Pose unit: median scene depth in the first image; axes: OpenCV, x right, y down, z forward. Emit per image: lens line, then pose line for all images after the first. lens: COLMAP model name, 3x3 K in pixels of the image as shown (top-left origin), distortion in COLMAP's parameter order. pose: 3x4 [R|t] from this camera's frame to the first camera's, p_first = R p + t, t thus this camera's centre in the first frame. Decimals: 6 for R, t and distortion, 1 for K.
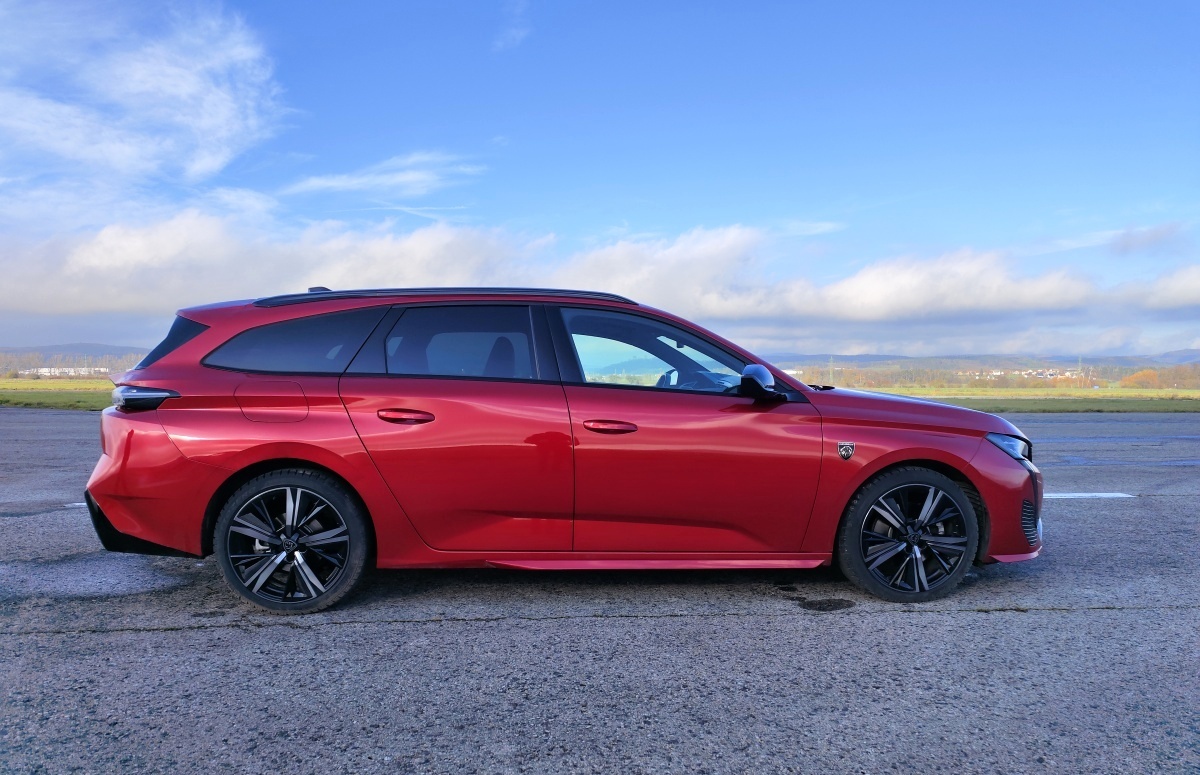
lens RADIAL K [[821.0, 0, 599.3], [0, 821.0, 390.3], [0, 0, 1]] dist [0.022895, -0.004038]
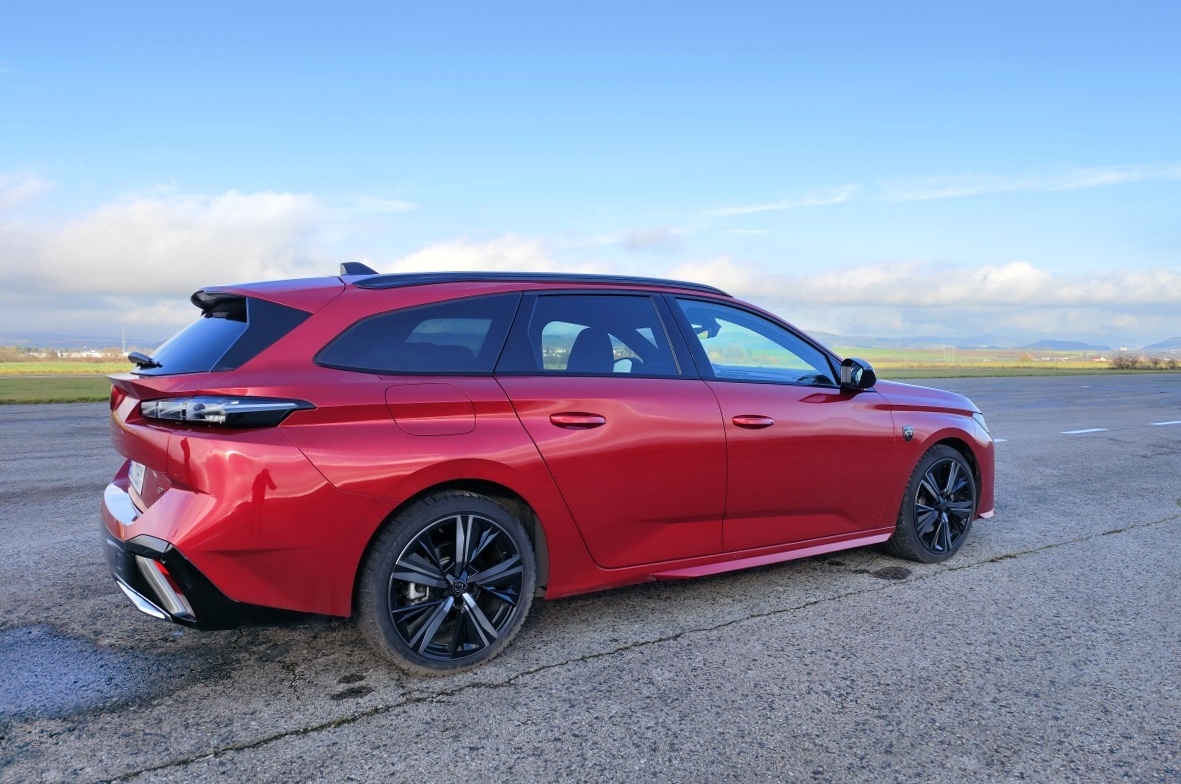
lens RADIAL K [[817.8, 0, 581.4], [0, 817.8, 370.1], [0, 0, 1]] dist [0.035382, -0.024195]
pose [[0.882013, -0.016361, 0.470941, -0.648332], [0.016484, 0.999857, 0.003862, -0.025274], [-0.470936, 0.004356, 0.882156, 0.236659]]
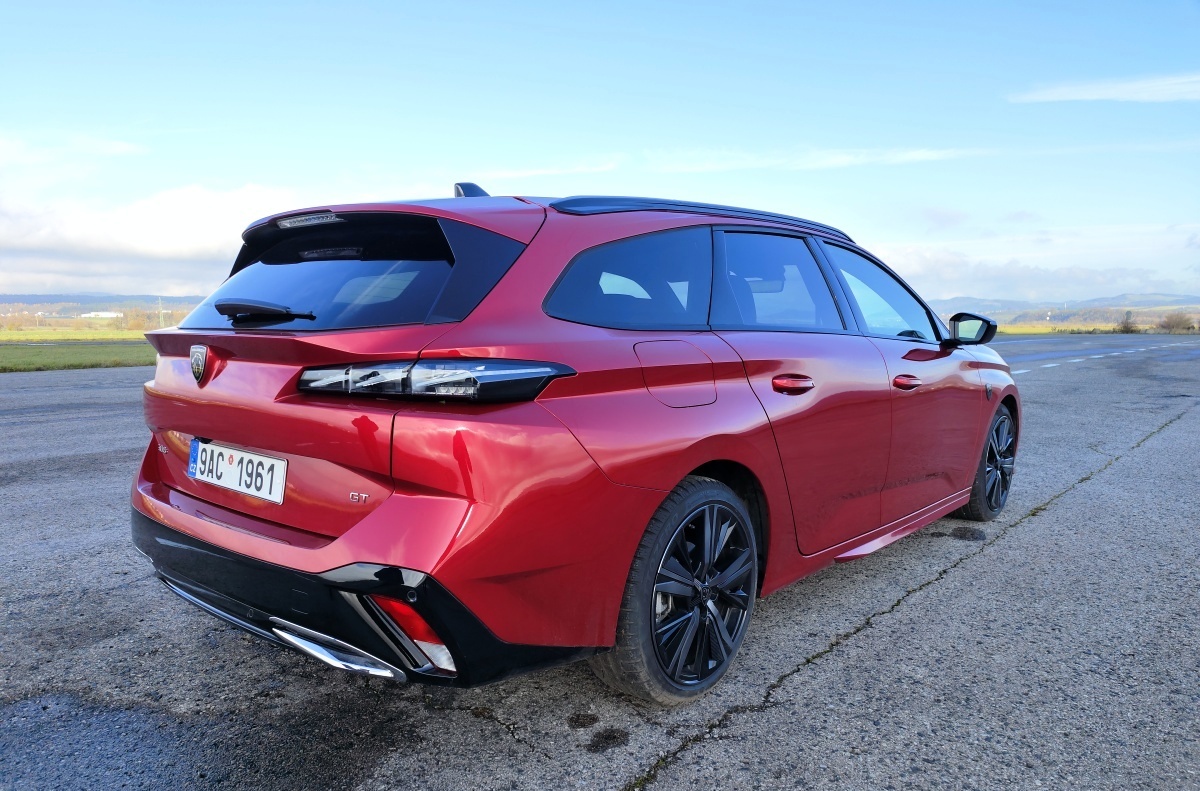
lens RADIAL K [[831.0, 0, 573.2], [0, 831.0, 411.8], [0, 0, 1]] dist [0.035382, -0.024195]
pose [[0.726425, -0.085762, 0.681874, -0.889825], [0.022670, 0.994633, 0.100948, -0.022495], [-0.686872, -0.057873, 0.724471, 0.609112]]
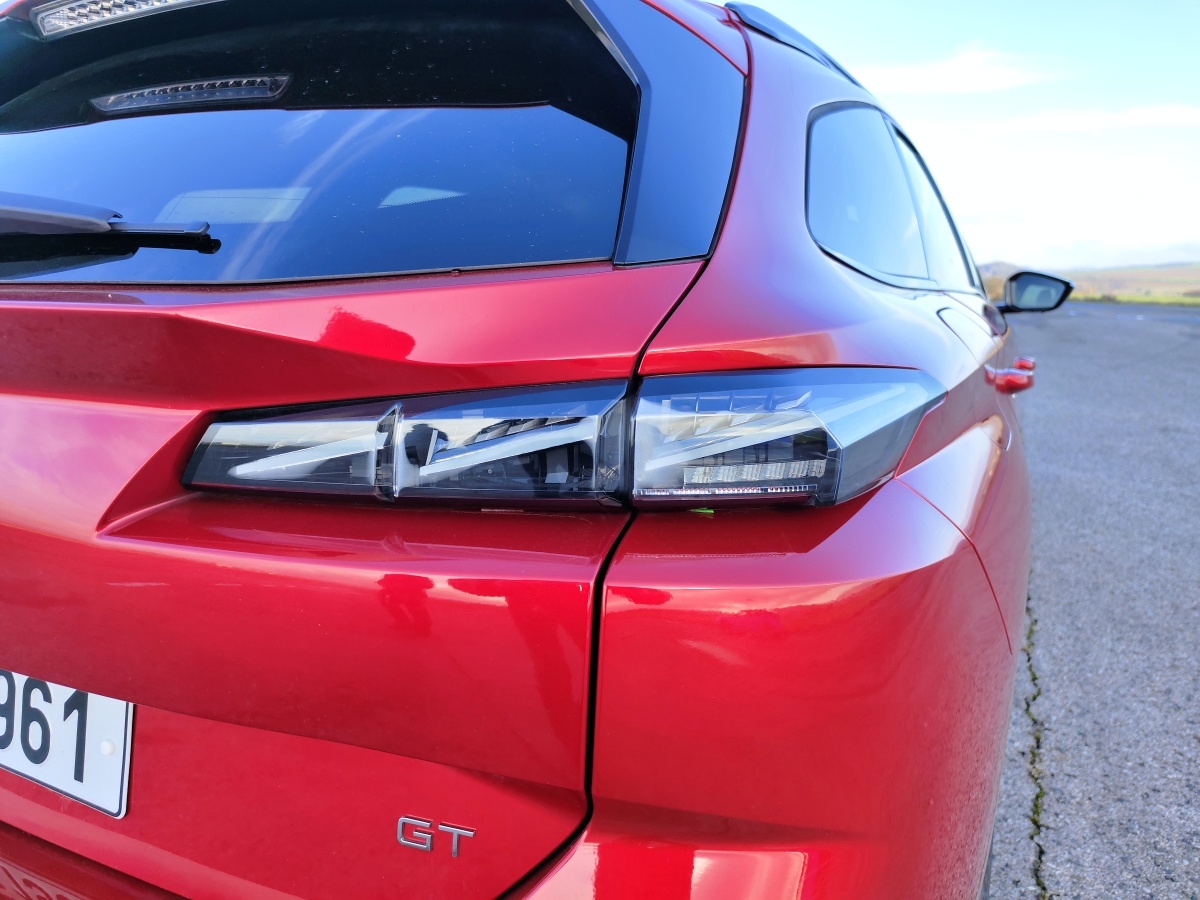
lens RADIAL K [[836.7, 0, 594.5], [0, 836.7, 441.9], [0, 0, 1]] dist [0.049429, -0.018620]
pose [[0.511073, -0.158559, 0.844786, -0.745621], [0.029996, 0.985530, 0.166828, -0.019250], [-0.859014, -0.059921, 0.508433, 0.973614]]
